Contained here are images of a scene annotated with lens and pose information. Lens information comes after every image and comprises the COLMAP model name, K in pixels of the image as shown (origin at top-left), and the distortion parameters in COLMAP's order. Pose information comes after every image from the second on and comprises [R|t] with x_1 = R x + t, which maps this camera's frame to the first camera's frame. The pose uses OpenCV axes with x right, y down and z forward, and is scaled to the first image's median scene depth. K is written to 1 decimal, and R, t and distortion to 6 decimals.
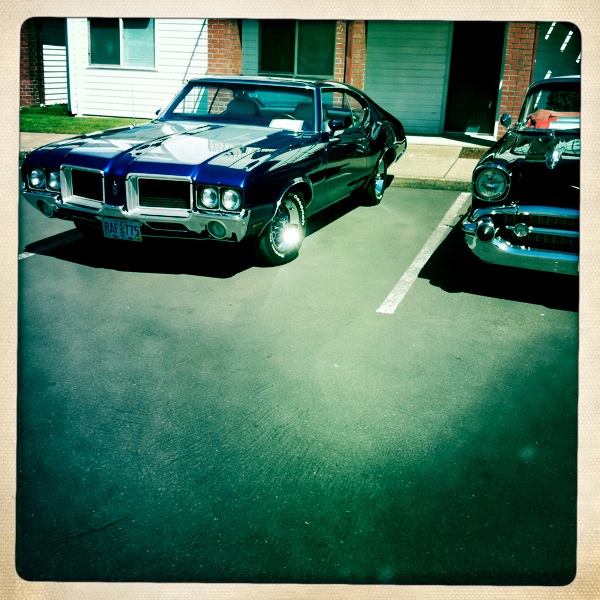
lens RADIAL K [[779.2, 0, 300.0], [0, 779.2, 300.0], [0, 0, 1]] dist [0.136164, -0.527640]
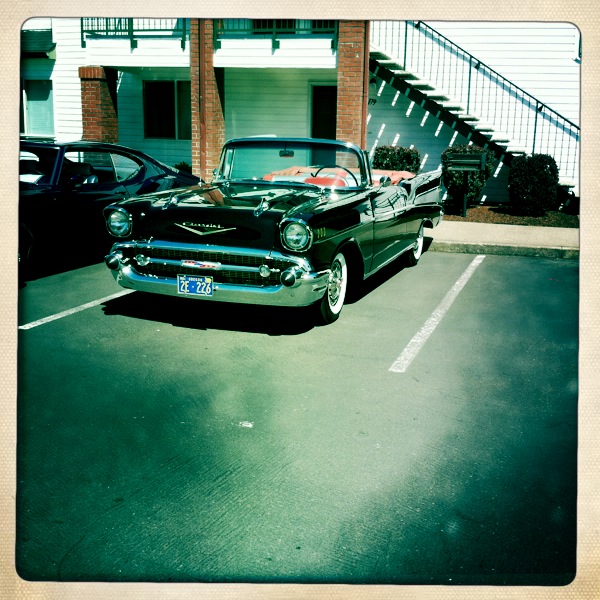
lens RADIAL K [[779.2, 0, 300.0], [0, 779.2, 300.0], [0, 0, 1]] dist [0.136164, -0.527640]
pose [[0.994377, 0.015160, -0.104803, 0.322027], [-0.023702, 0.996453, -0.080744, 0.031383], [0.103207, 0.082774, 0.991210, -0.083260]]
